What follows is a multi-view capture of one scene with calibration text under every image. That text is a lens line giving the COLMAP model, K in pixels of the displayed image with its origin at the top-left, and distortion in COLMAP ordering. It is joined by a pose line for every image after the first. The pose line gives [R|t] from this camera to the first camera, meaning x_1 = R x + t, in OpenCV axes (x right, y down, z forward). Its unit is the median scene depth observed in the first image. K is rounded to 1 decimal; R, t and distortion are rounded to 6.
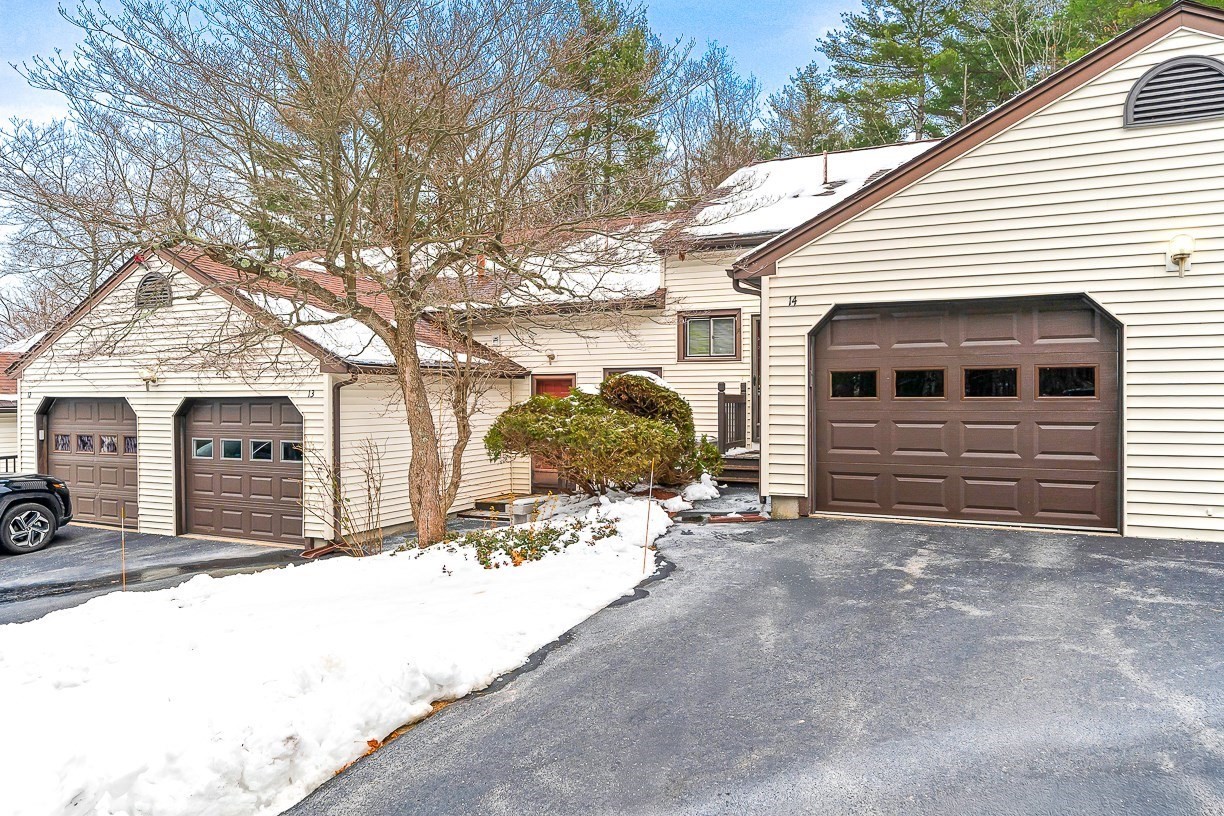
lens RADIAL K [[817.6, 0, 629.1], [0, 817.6, 375.4], [0, 0, 1]] dist [0.000276, 0.000134]
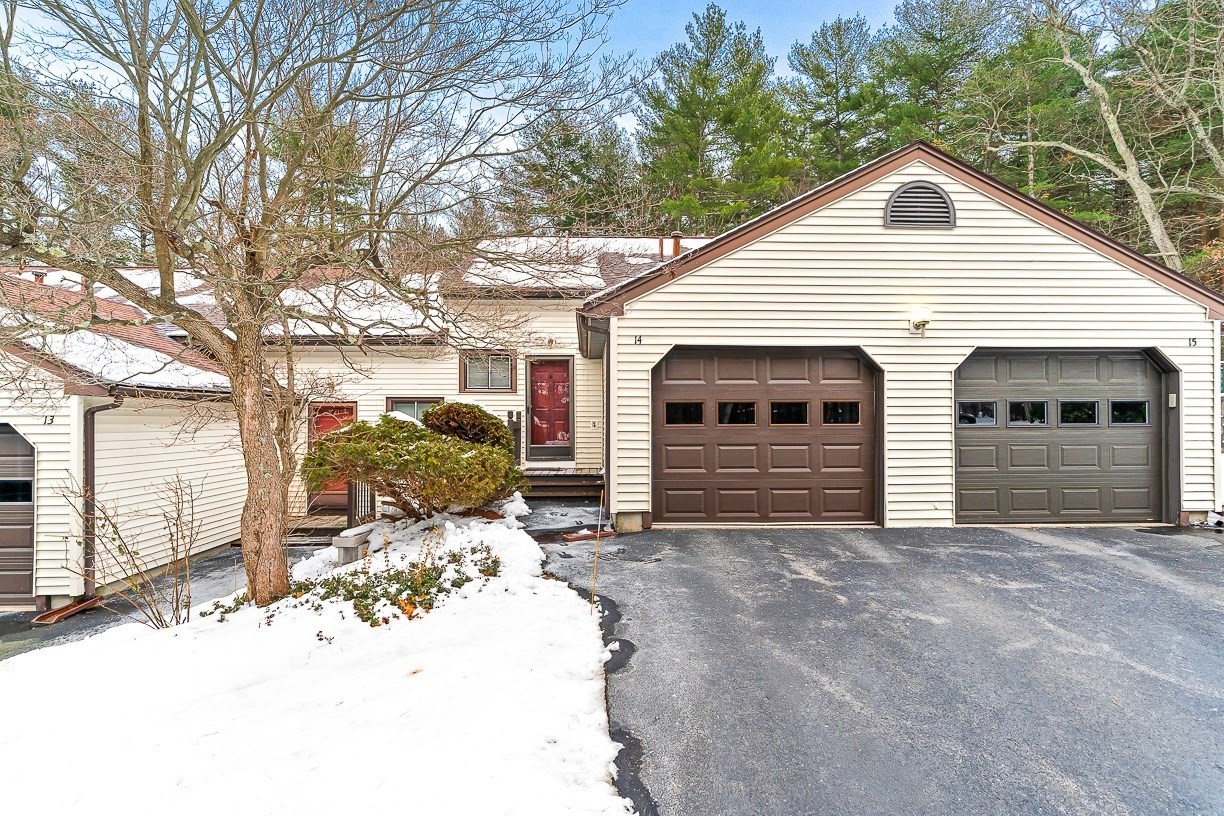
lens RADIAL K [[573.2, 0, 605.9], [0, 573.2, 406.8], [0, 0, 1]] dist [0.000806, 0.000235]
pose [[0.891604, 0.012195, 0.452652, -0.162582], [-0.012404, 0.999920, -0.002505, 0.003786], [-0.452646, -0.003382, 0.891684, 0.249242]]
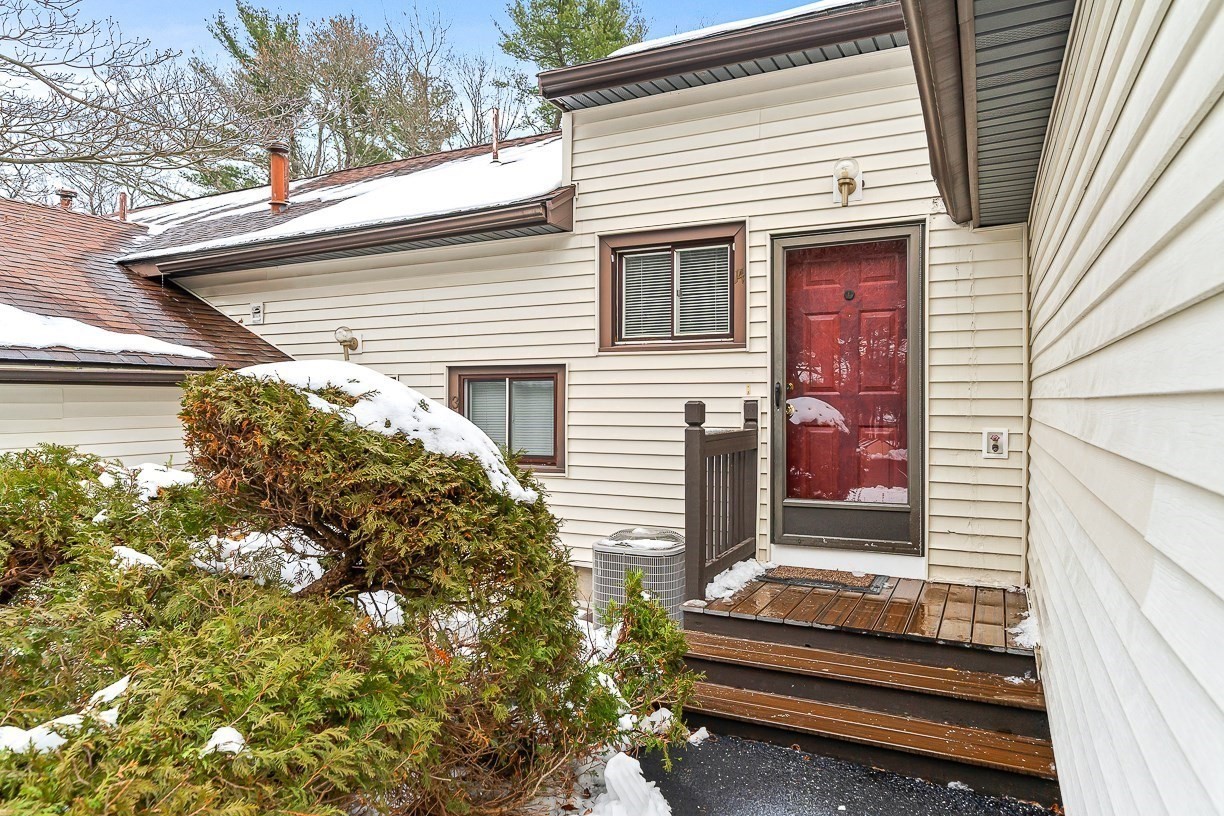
lens RADIAL K [[763.5, 0, 612.0], [0, 763.5, 408.0], [0, 0, 1]] dist [0.001557, 0.000281]
pose [[0.999879, 0.001689, -0.015443, 0.097226], [-0.001187, 0.999473, 0.032436, 0.000938], [0.015490, -0.032414, 0.999354, 0.788708]]
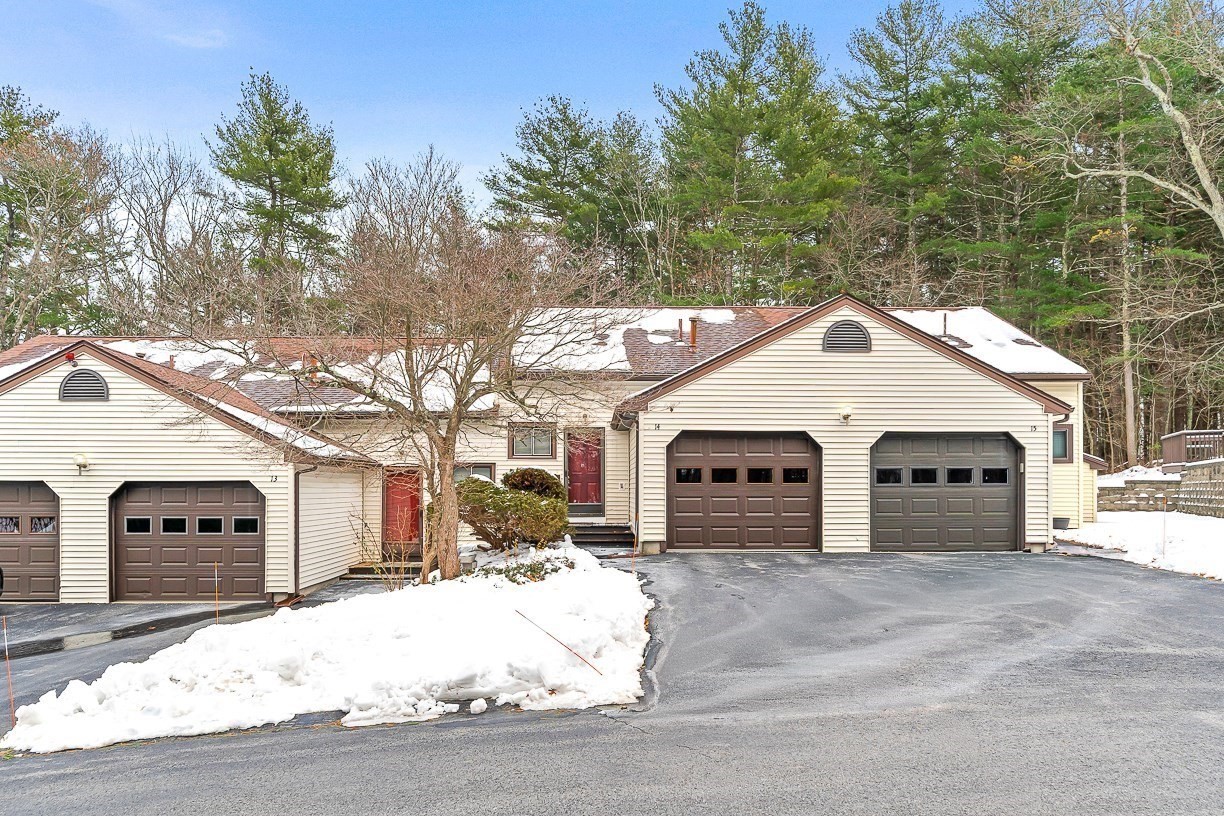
lens RADIAL K [[805.0, 0, 612.2], [0, 805.0, 447.5], [0, 0, 1]] dist [0.003933, 0.000687]
pose [[0.895303, 0.028128, 0.444569, -0.514153], [-0.015321, 0.999358, -0.032376, 0.006879], [-0.445194, 0.022176, 0.895159, -0.379759]]
